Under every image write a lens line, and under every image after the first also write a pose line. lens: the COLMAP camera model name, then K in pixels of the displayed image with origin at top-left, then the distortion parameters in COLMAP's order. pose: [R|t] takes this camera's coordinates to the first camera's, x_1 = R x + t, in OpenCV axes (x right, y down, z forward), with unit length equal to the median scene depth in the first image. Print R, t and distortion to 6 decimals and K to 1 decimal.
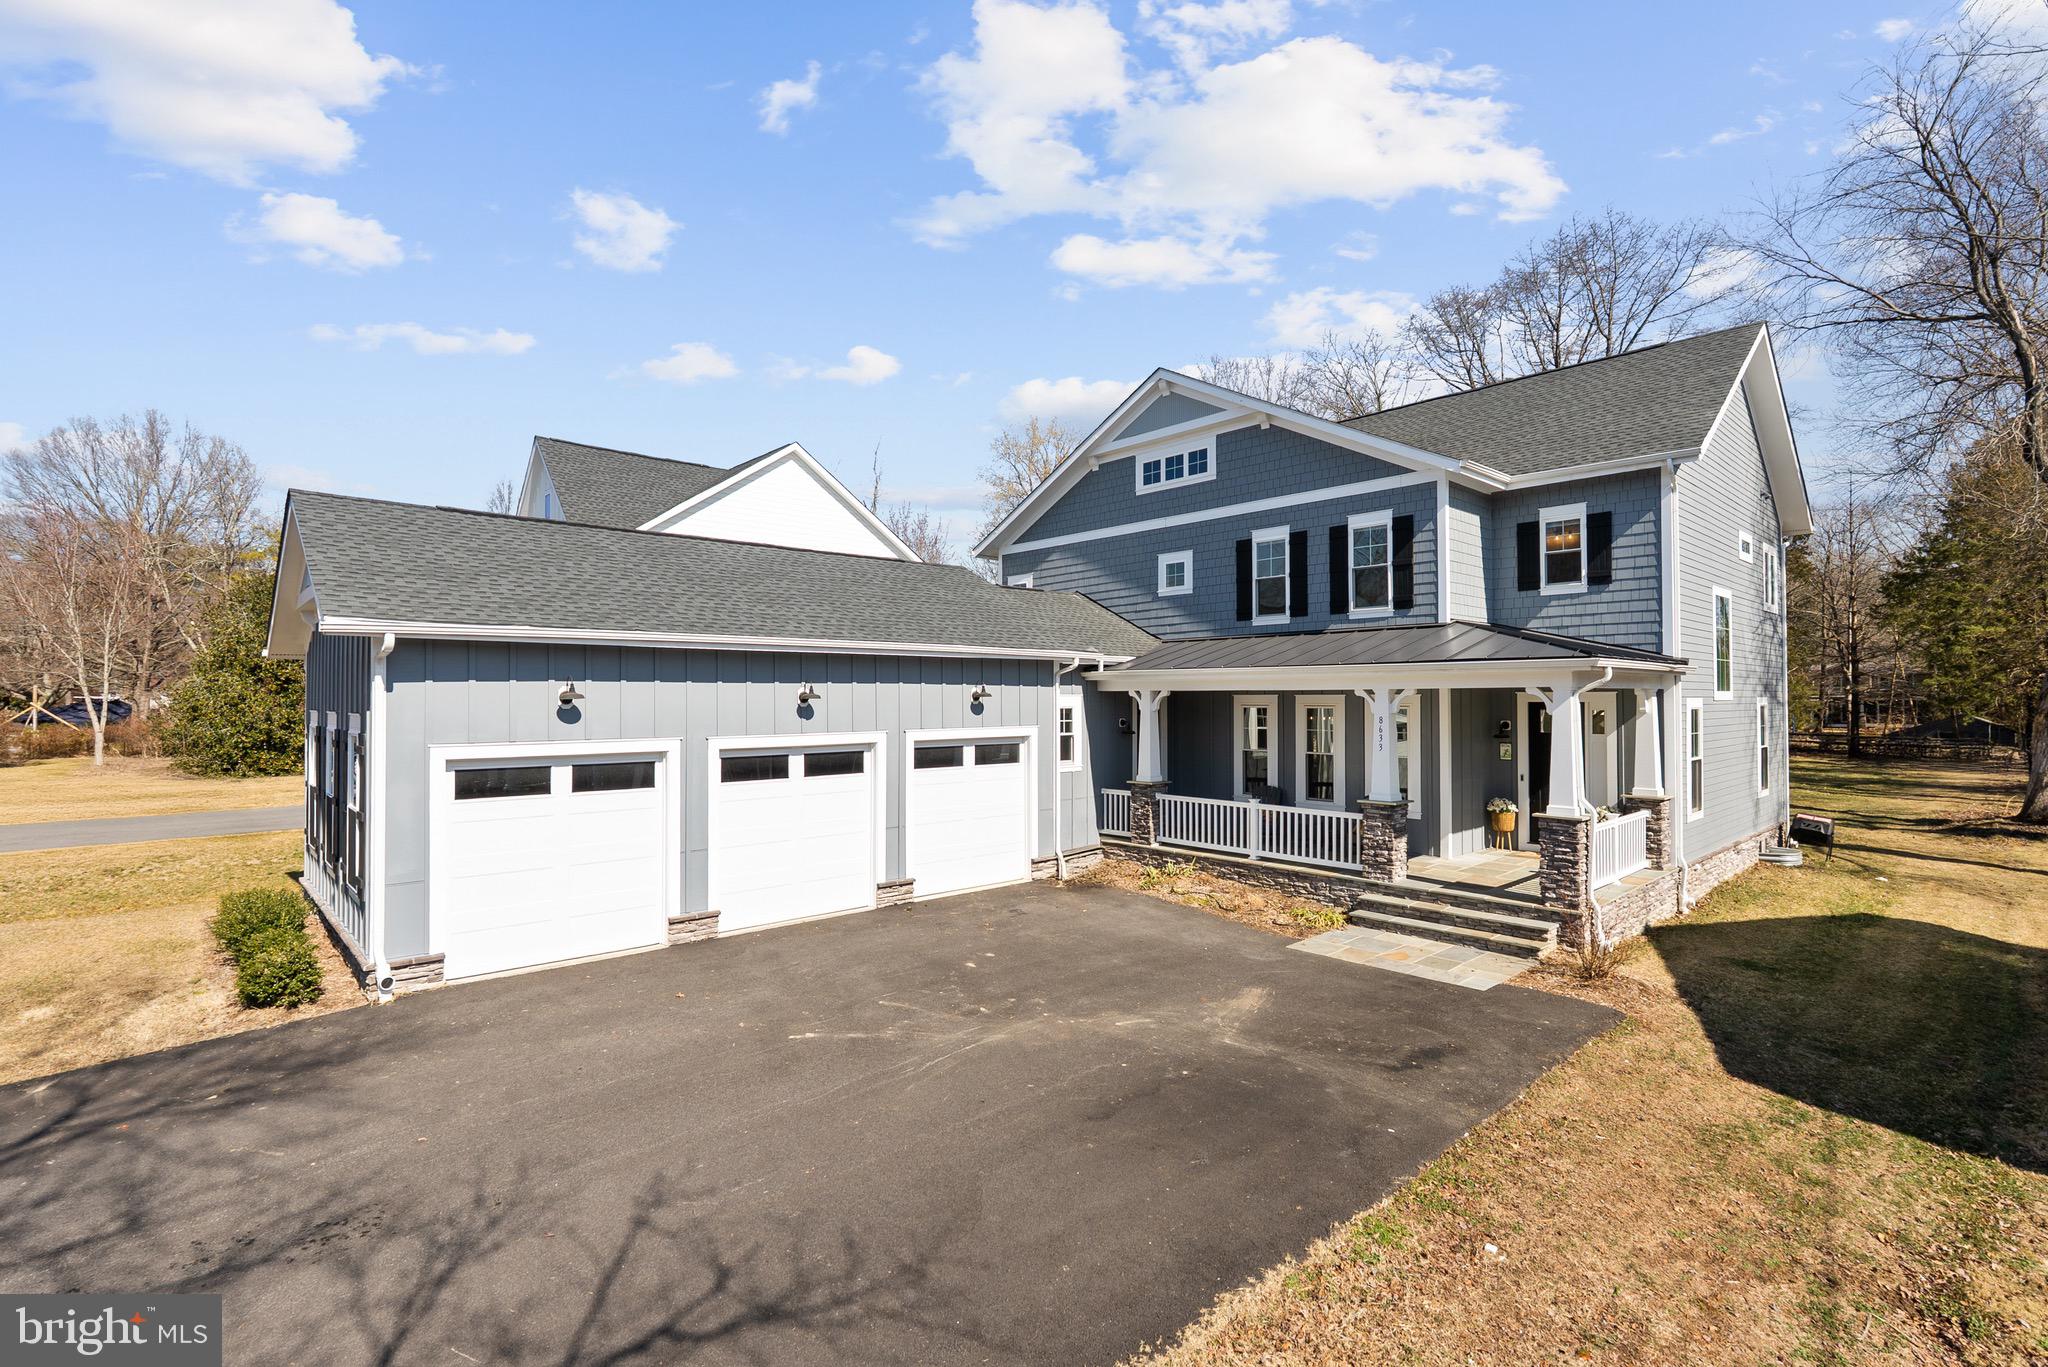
lens RADIAL K [[948.2, 0, 1024.7], [0, 948.2, 675.4], [0, 0, 1]] dist [-0.005889, -0.000303]
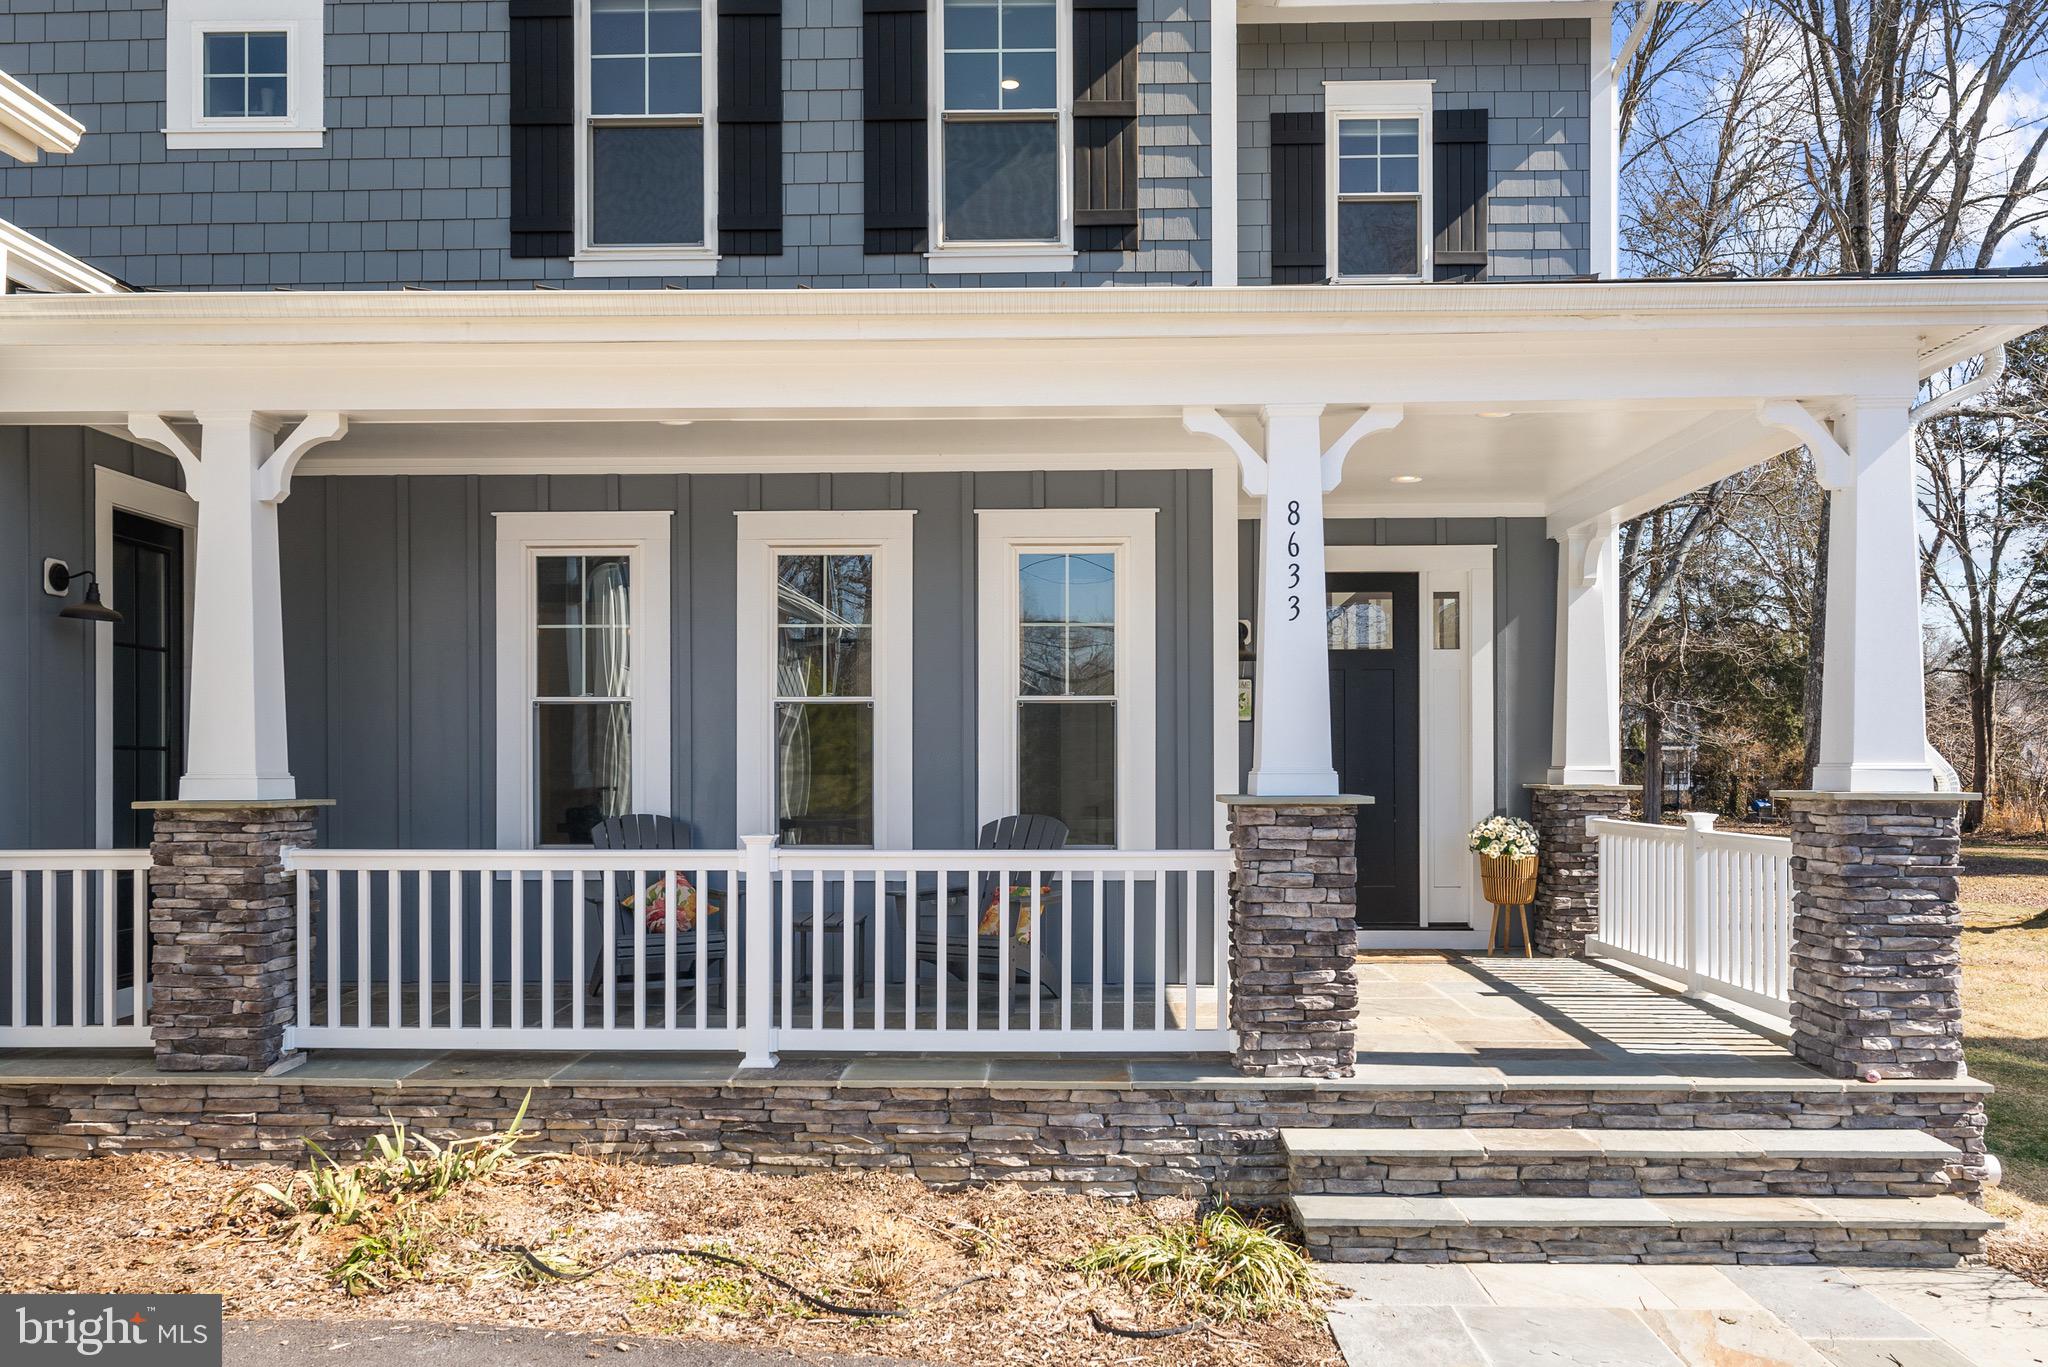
lens RADIAL K [[1581.0, 0, 1020.6], [0, 1581.0, 754.8], [0, 0, 1]] dist [0.001090, -0.001359]
pose [[0.687666, 0.005038, 0.726010, -0.020772], [-0.013942, 0.999883, 0.006267, 0.100946], [-0.725894, -0.014431, 0.687656, 0.627115]]
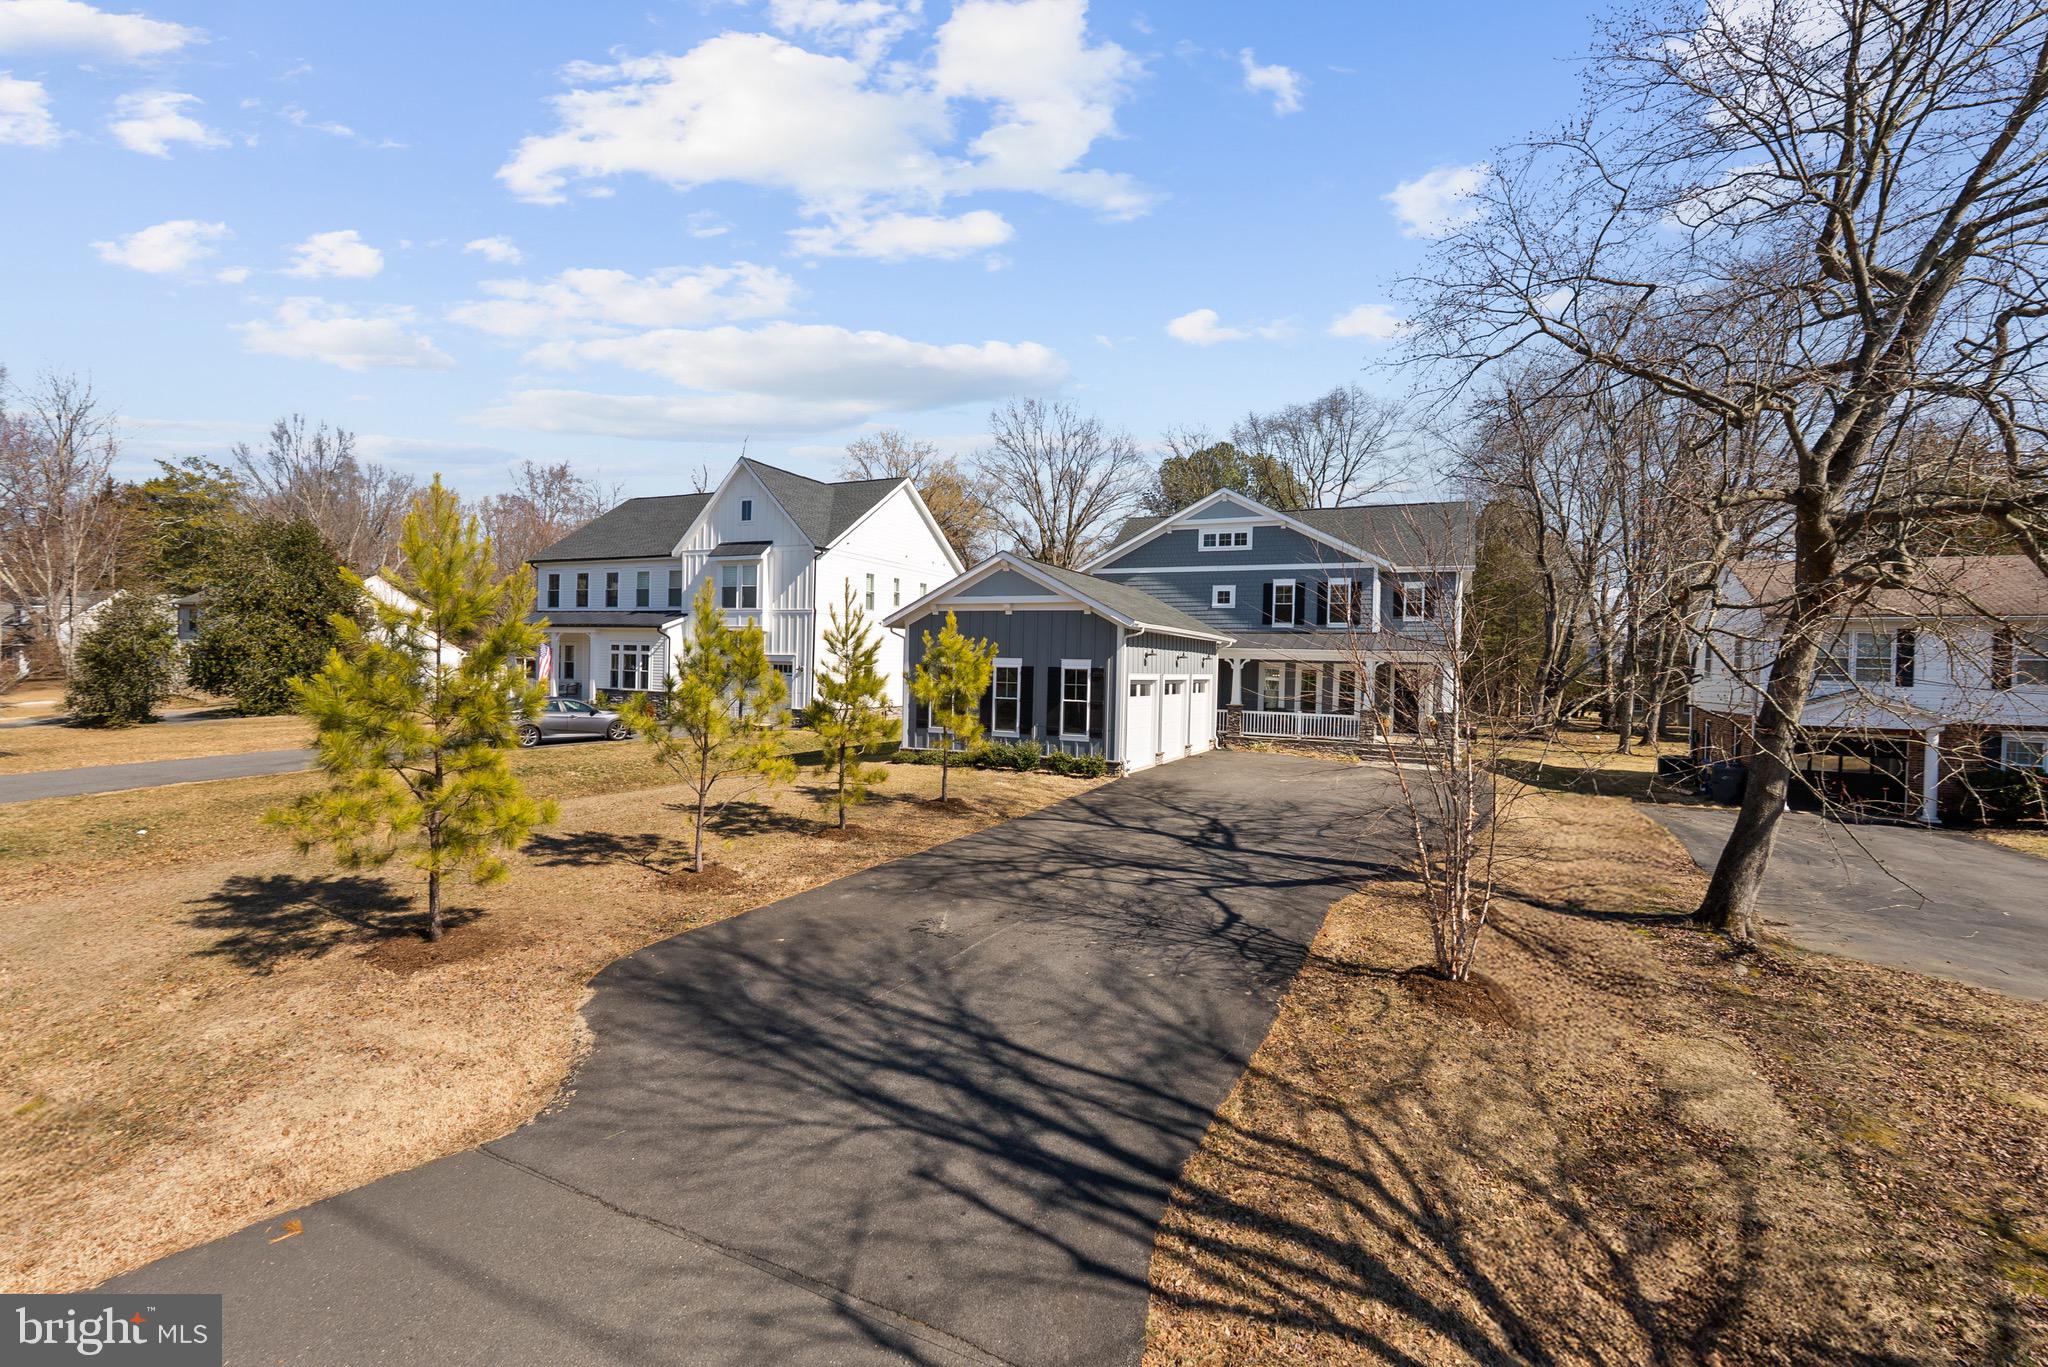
lens RADIAL K [[948.2, 0, 1024.7], [0, 948.2, 675.4], [0, 0, 1]] dist [-0.005889, -0.000303]
pose [[0.919813, 0.023513, 0.391652, -1.125473], [-0.035790, 0.999069, 0.024074, 0.020671], [-0.390721, -0.036161, 0.919799, -0.695028]]
